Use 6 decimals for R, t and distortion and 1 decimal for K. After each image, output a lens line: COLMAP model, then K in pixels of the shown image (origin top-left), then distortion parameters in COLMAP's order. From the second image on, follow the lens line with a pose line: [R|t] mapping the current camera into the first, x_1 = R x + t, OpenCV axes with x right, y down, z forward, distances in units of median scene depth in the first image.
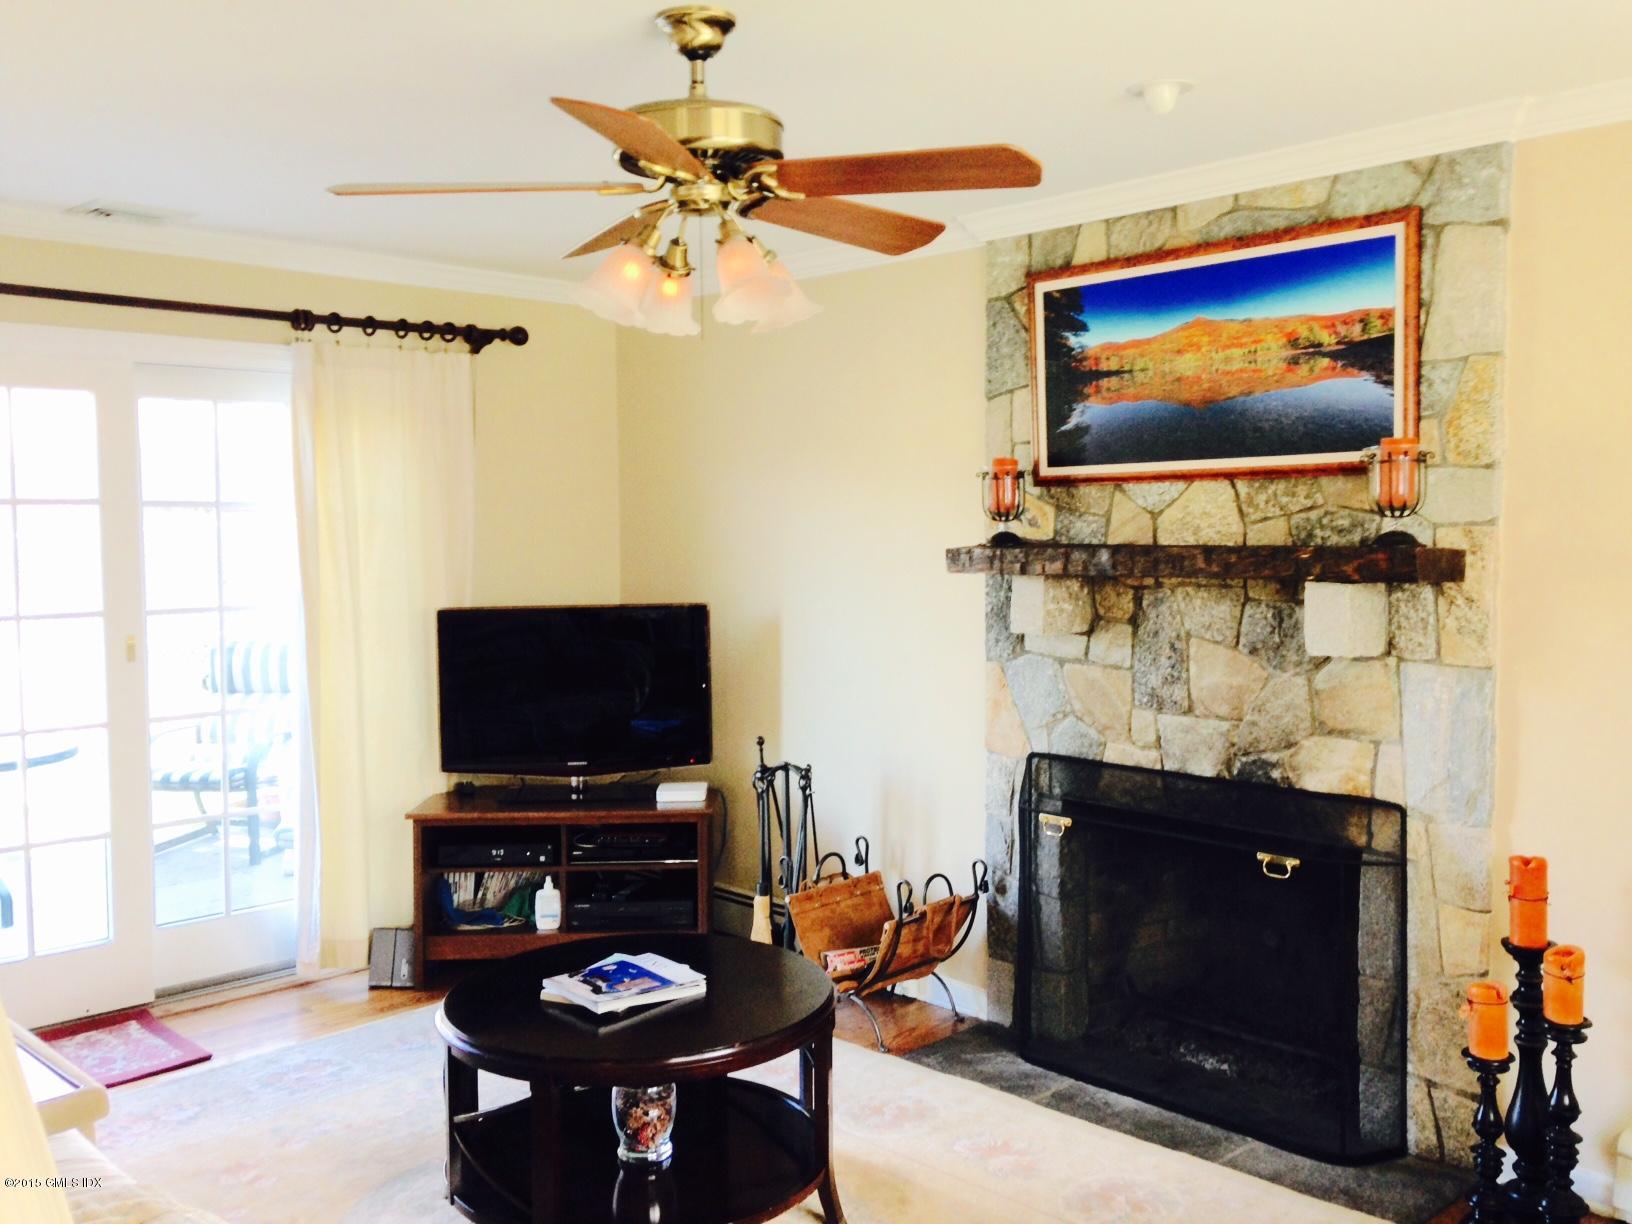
lens RADIAL K [[1548.7, 0, 764.2], [0, 1548.7, 623.0], [0, 0, 1]] dist [0.130986, 0.000000]
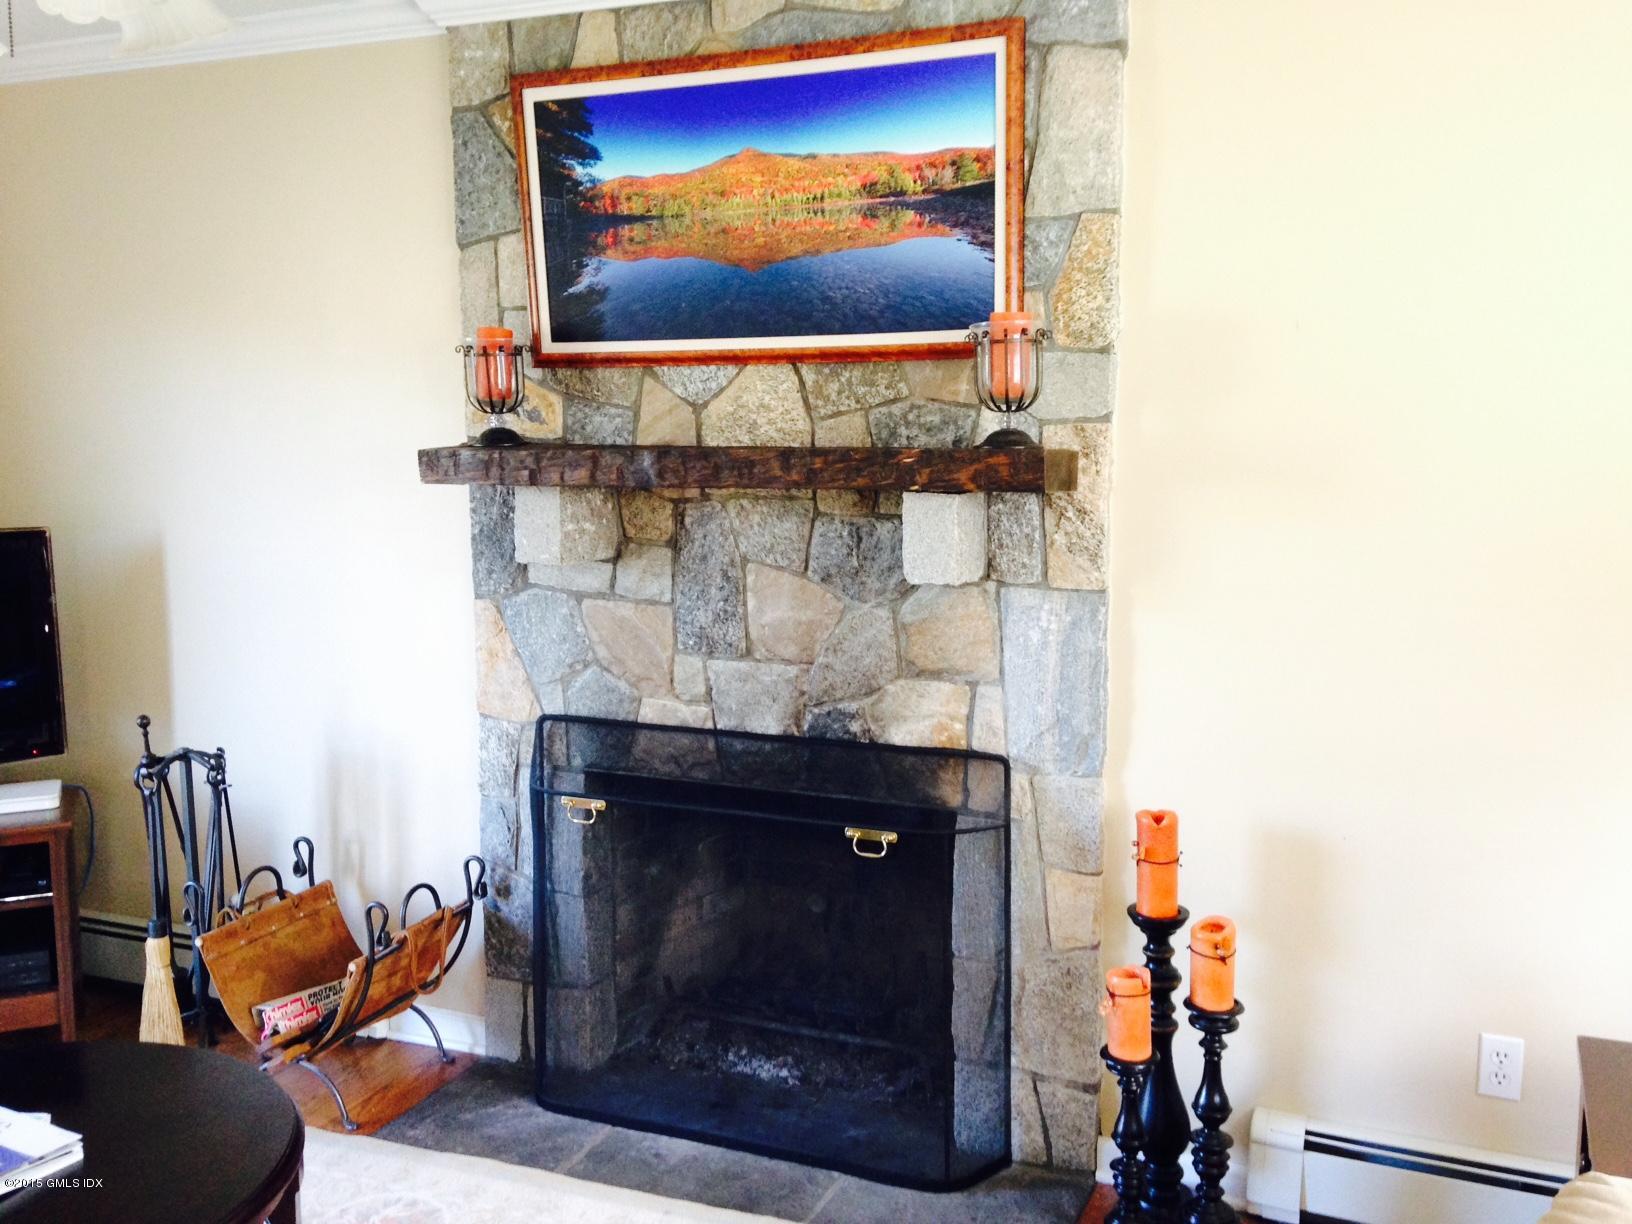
lens RADIAL K [[1548.7, 0, 827.2], [0, 1548.7, 616.0], [0, 0, 1]] dist [0.130986, 0.000000]
pose [[0.910577, -0.050790, 0.410207, -0.016044], [0.025749, 0.997465, 0.066344, -0.015300], [-0.412536, -0.049849, 0.909576, 0.268466]]
